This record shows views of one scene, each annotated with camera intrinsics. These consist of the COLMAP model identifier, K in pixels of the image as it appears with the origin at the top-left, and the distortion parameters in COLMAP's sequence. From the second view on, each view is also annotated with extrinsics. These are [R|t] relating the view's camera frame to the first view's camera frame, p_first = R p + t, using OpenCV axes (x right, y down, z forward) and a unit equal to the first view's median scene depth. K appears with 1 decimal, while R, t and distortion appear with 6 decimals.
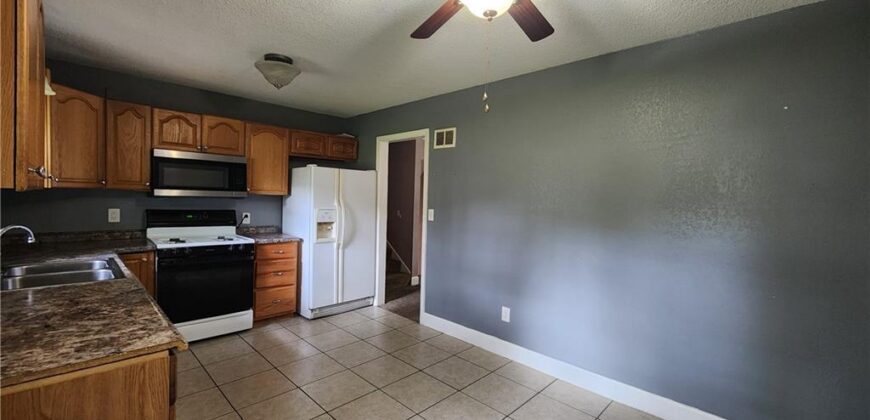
lens RADIAL K [[357.7, 0, 438.5], [0, 357.7, 209.9], [0, 0, 1]] dist [0.000593, -0.000204]
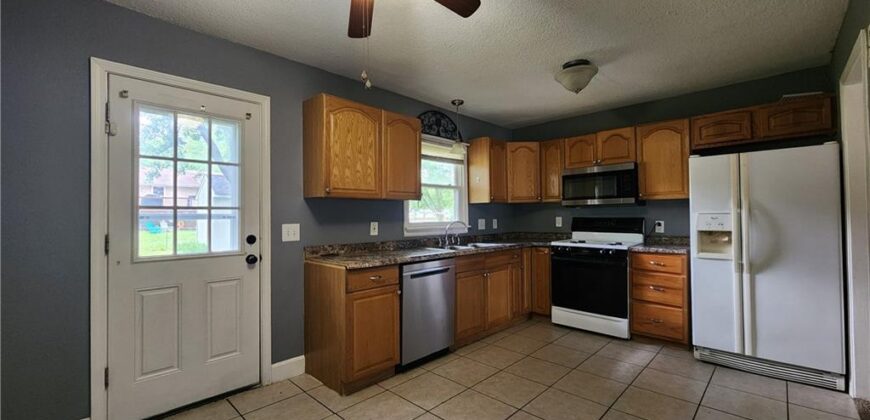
lens RADIAL K [[357.7, 0, 438.5], [0, 357.7, 209.9], [0, 0, 1]] dist [0.000593, -0.000204]
pose [[0.004428, -0.046388, -0.998914, 0.423693], [-0.022286, 0.998671, -0.046475, 0.038971], [0.999742, 0.022467, 0.003389, 0.458452]]
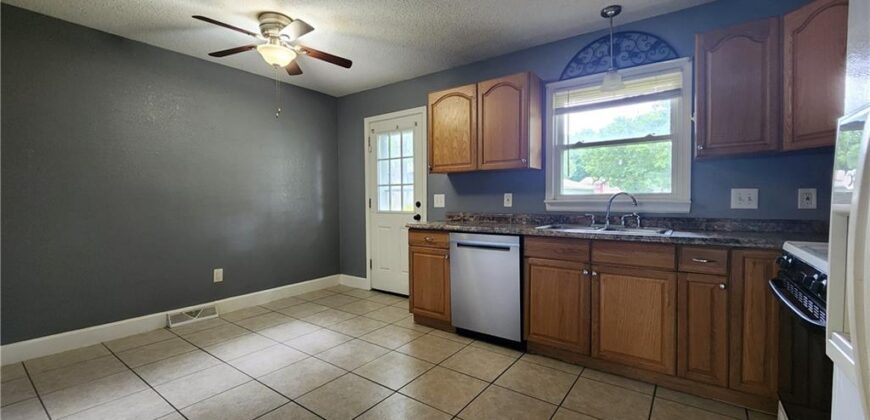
lens RADIAL K [[357.7, 0, 438.5], [0, 357.7, 209.9], [0, 0, 1]] dist [0.000593, -0.000204]
pose [[-0.988884, -0.022678, -0.146949, -0.165529], [-0.030779, 0.998115, 0.053094, 0.030548], [0.145468, 0.057026, -0.987718, 1.142028]]
